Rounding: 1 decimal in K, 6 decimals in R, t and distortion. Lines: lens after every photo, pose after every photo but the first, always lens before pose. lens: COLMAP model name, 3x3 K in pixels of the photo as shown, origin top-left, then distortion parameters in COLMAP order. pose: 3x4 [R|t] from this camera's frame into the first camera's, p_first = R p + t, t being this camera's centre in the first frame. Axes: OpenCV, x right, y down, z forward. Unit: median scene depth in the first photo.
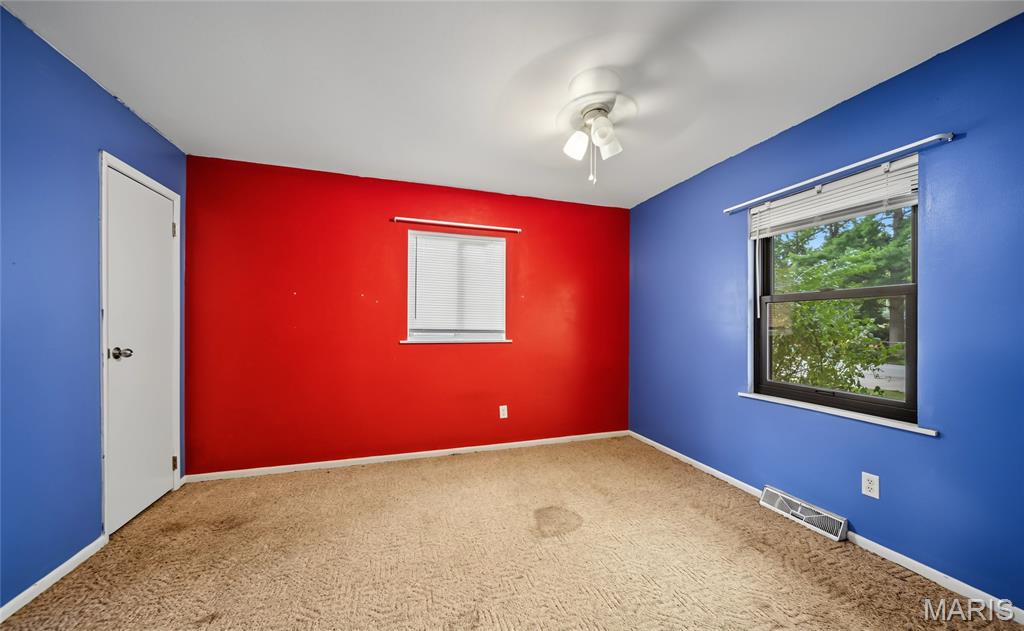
lens RADIAL K [[365.6, 0, 512.1], [0, 365.6, 320.5], [0, 0, 1]] dist [-0.004472, -0.000500]
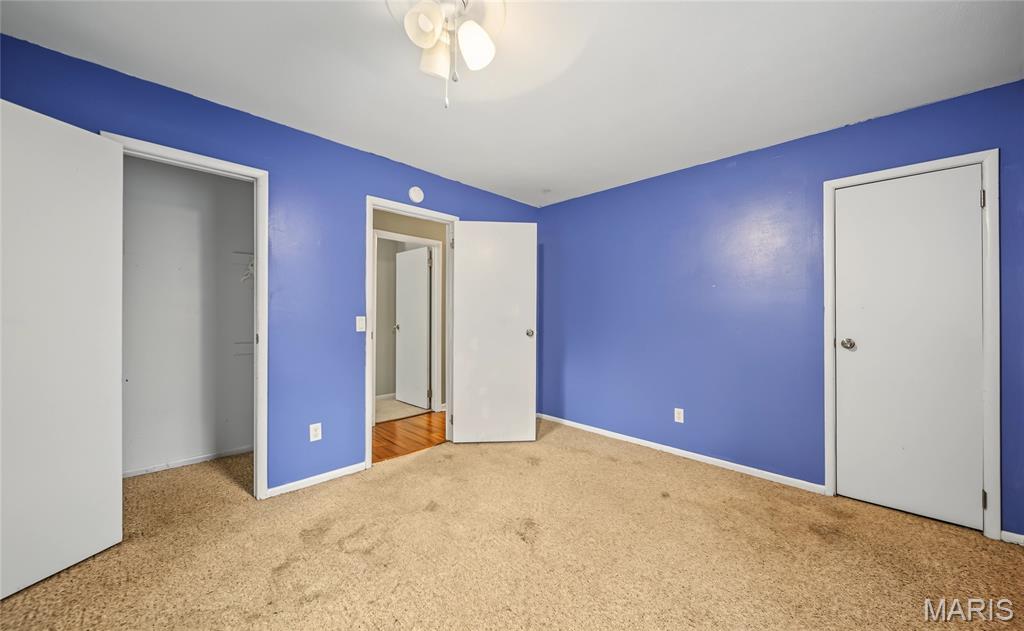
lens RADIAL K [[365.6, 0, 511.4], [0, 365.6, 317.0], [0, 0, 1]] dist [-0.004472, -0.000500]
pose [[-0.885562, -0.008294, -0.464446, 0.383813], [-0.004678, 0.999949, -0.008936, 0.019136], [0.464497, -0.005741, -0.885556, 1.459877]]
